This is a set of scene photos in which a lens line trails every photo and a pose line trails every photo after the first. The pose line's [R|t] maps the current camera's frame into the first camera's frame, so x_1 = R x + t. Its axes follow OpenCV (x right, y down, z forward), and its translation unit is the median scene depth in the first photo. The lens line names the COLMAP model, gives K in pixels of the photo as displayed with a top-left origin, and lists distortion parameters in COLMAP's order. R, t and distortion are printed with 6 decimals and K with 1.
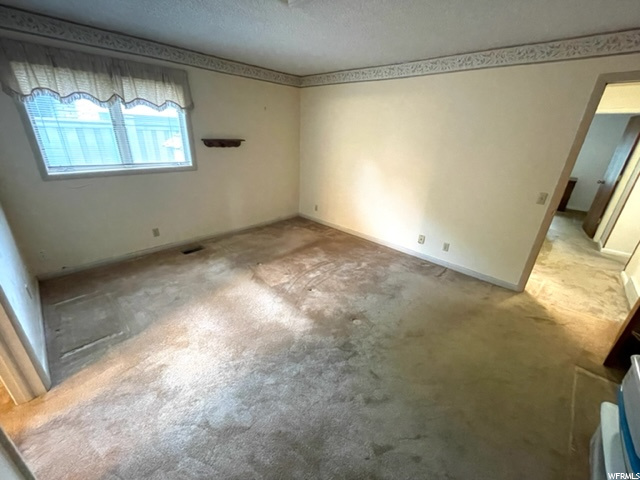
lens RADIAL K [[258.4, 0, 318.5], [0, 258.4, 240.5], [0, 0, 1]] dist [-0.000561, -0.000335]
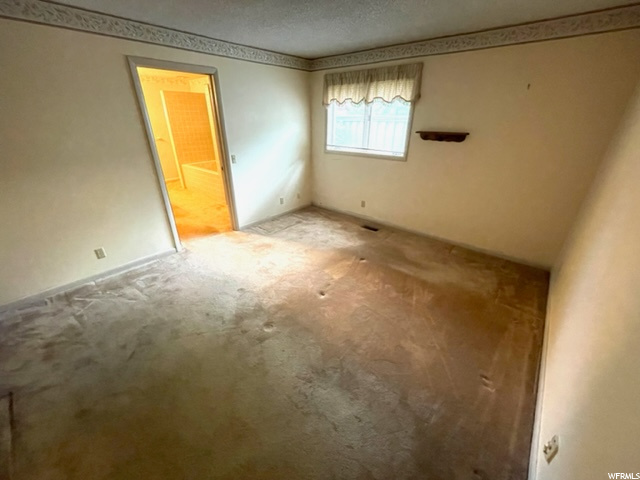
lens RADIAL K [[258.4, 0, 318.5], [0, 258.4, 240.5], [0, 0, 1]] dist [-0.000561, -0.000335]
pose [[0.050720, 0.393863, -0.917769, 0.641576], [-0.391213, 0.853349, 0.344597, -0.245552], [0.918901, 0.341566, 0.197366, 0.645482]]
